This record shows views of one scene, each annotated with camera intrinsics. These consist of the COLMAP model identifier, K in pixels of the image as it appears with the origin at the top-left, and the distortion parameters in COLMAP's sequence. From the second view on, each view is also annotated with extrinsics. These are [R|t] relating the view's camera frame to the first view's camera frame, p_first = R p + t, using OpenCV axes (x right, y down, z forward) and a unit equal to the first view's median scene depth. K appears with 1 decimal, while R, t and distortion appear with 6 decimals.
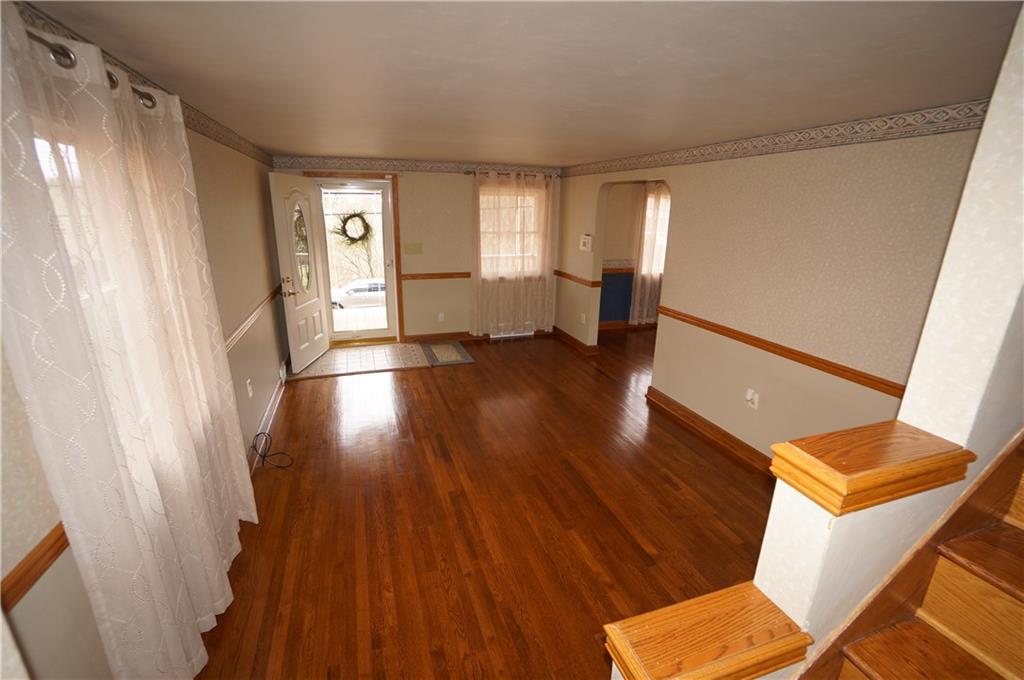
lens RADIAL K [[443.9, 0, 519.1], [0, 443.9, 341.6], [0, 0, 1]] dist [-0.040215, 0.006281]
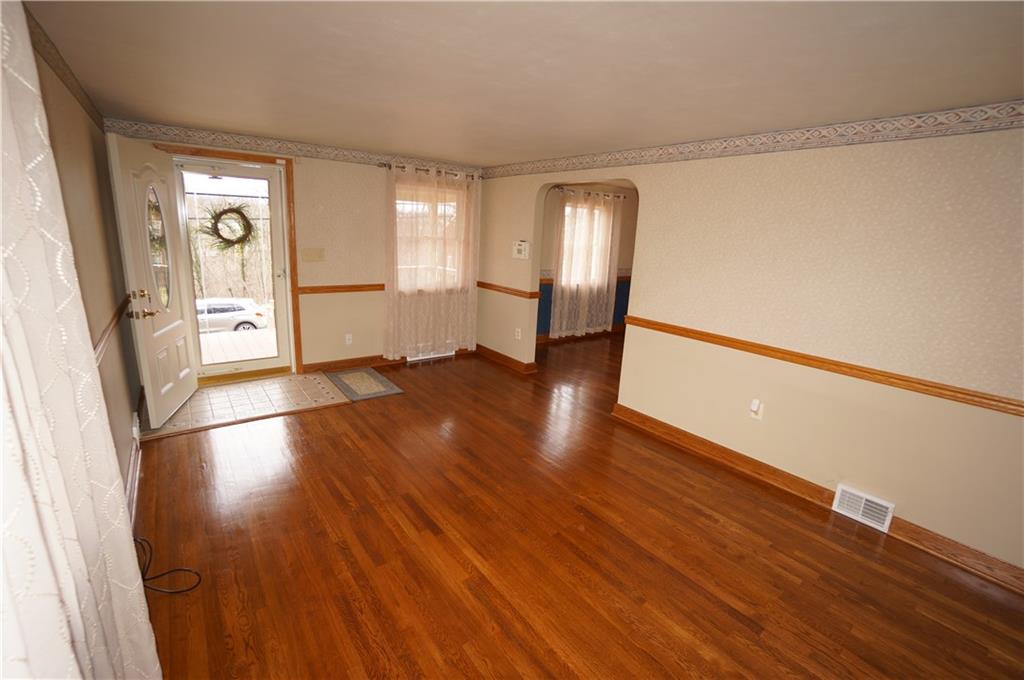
lens RADIAL K [[443.9, 0, 511.0], [0, 443.9, 341.2], [0, 0, 1]] dist [-0.040215, 0.006281]
pose [[0.952508, -0.046159, 0.300994, -0.151110], [0.057895, 0.997866, -0.030183, -0.010979], [-0.298959, 0.046175, 0.953148, 0.152965]]
